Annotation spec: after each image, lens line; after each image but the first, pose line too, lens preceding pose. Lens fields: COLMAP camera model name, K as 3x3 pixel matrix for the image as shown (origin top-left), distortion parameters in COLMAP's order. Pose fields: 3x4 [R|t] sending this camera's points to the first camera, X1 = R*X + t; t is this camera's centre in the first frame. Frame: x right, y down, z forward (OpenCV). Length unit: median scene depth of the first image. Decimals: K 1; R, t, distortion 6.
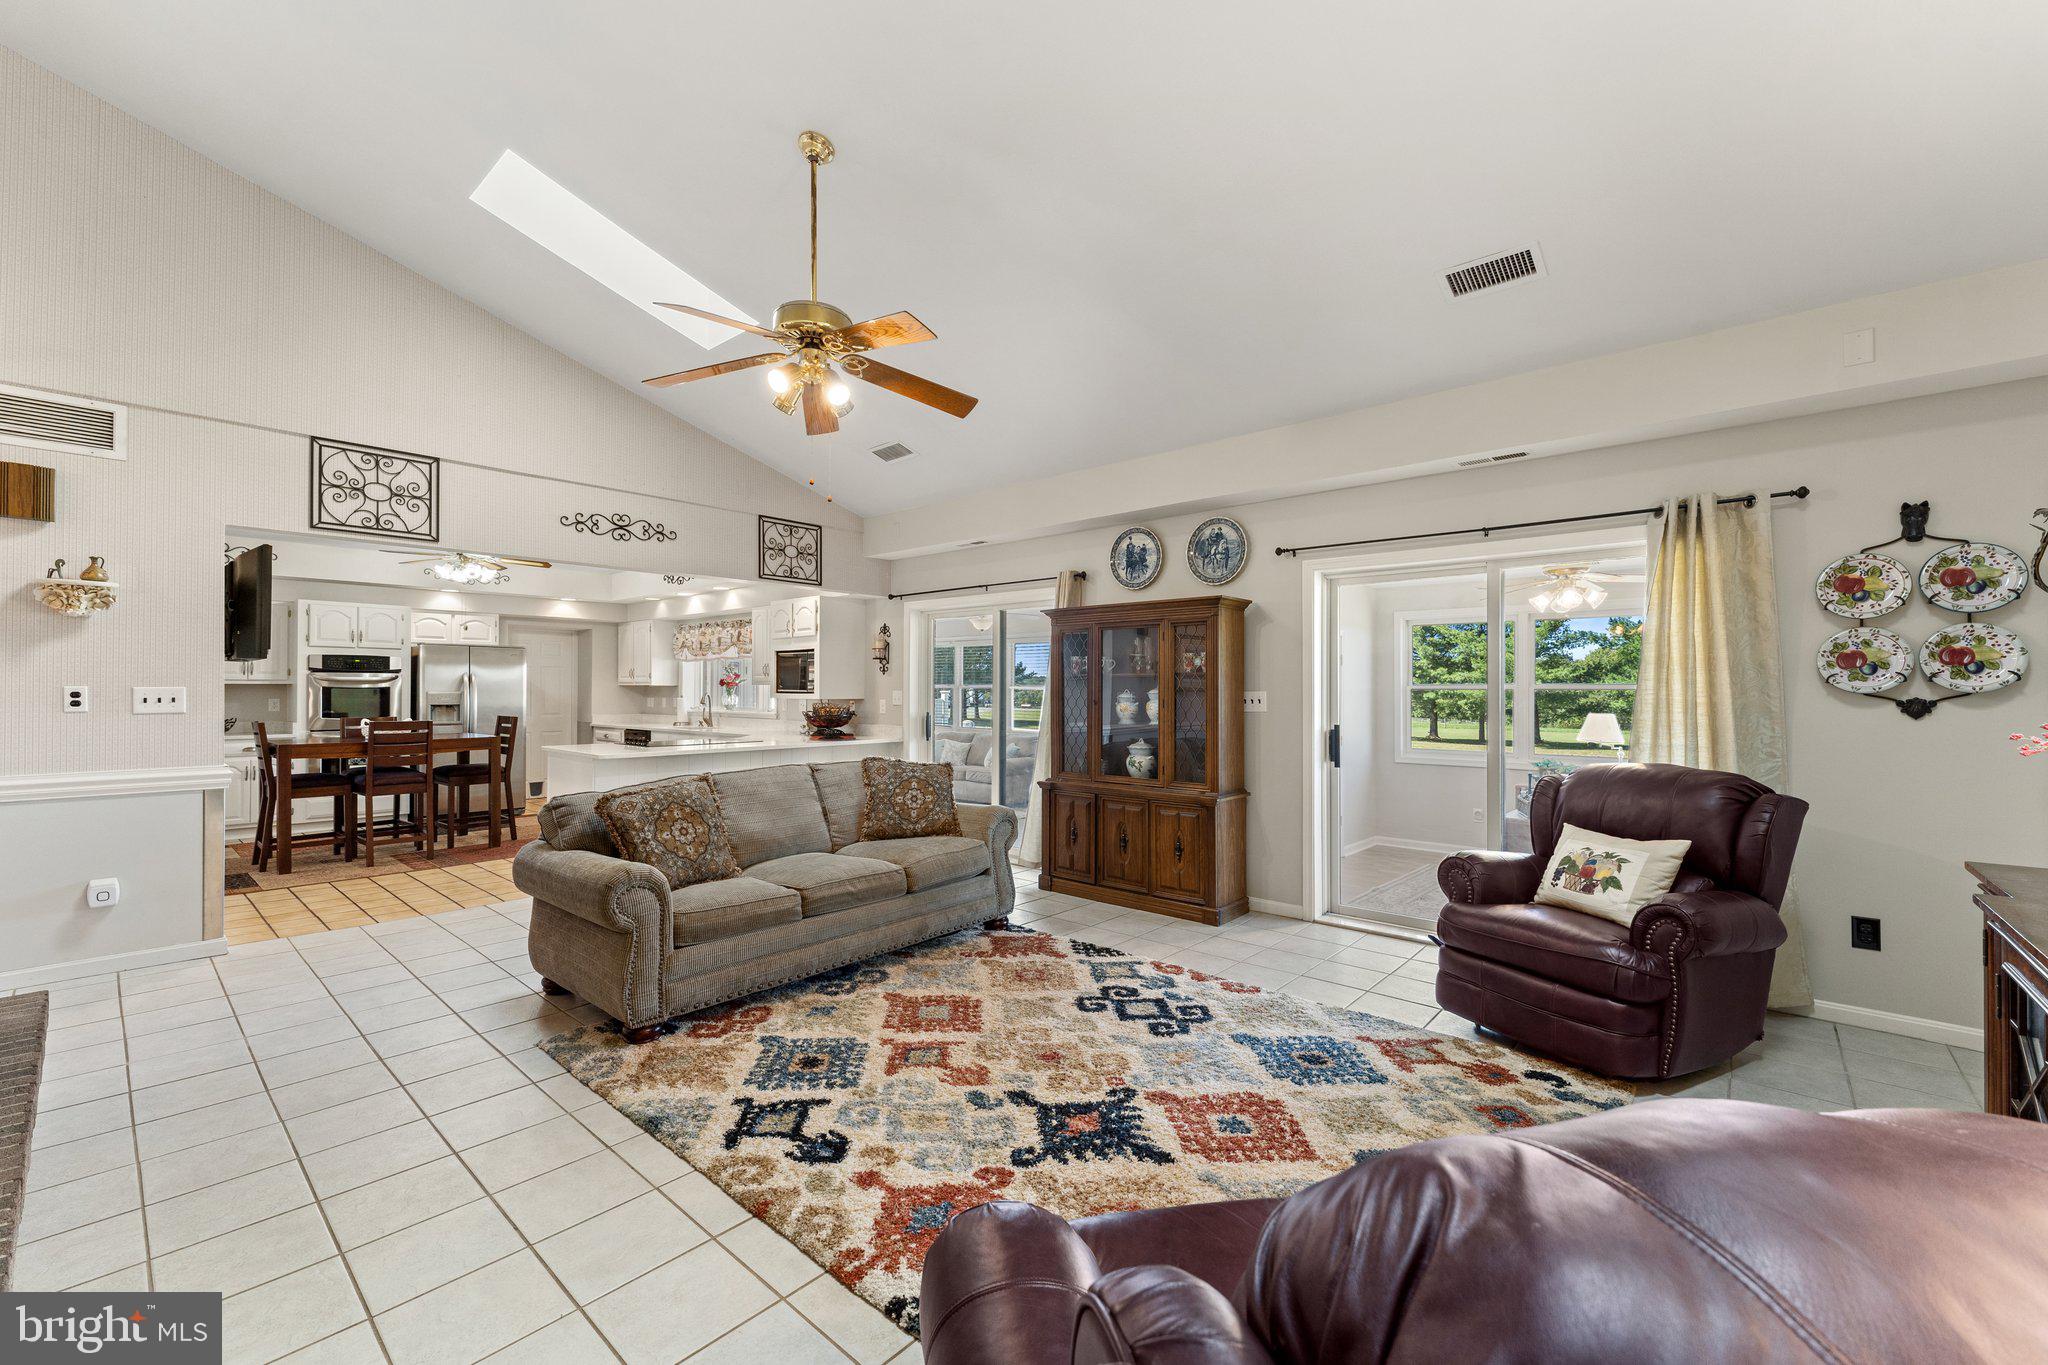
lens RADIAL K [[828.7, 0, 1027.6], [0, 828.7, 681.0], [0, 0, 1]] dist [0.000322, -0.000165]
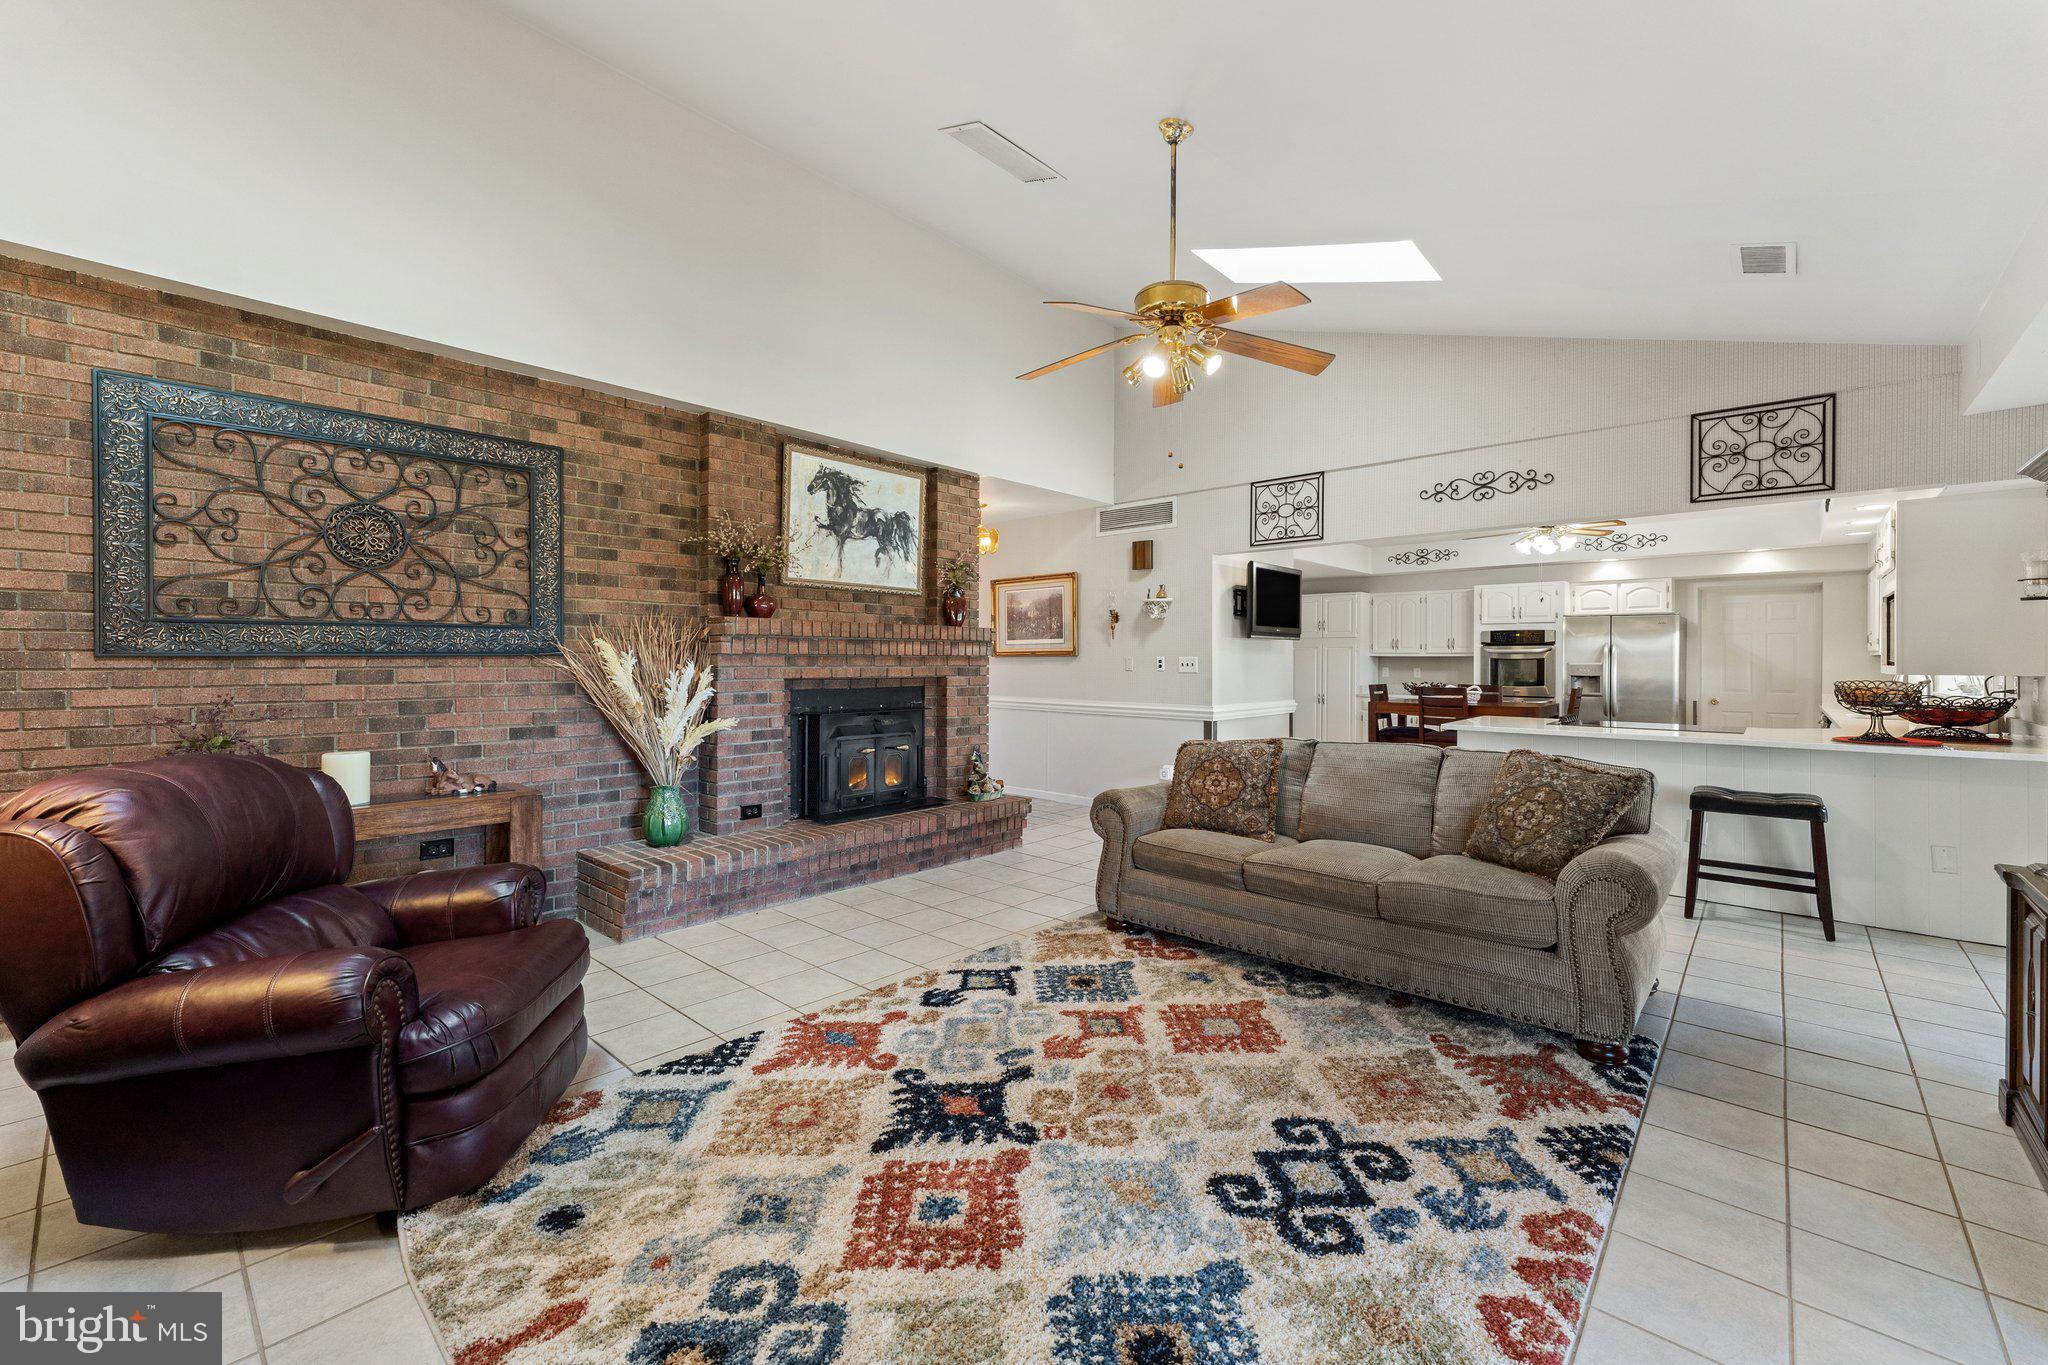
lens RADIAL K [[828.7, 0, 1018.6], [0, 828.7, 661.0], [0, 0, 1]] dist [0.000322, -0.000165]
pose [[-0.019229, -0.000704, -0.999815, 0.465999], [0.007356, 0.999973, -0.000845, 0.010170], [0.999788, -0.007371, -0.019223, 0.496436]]
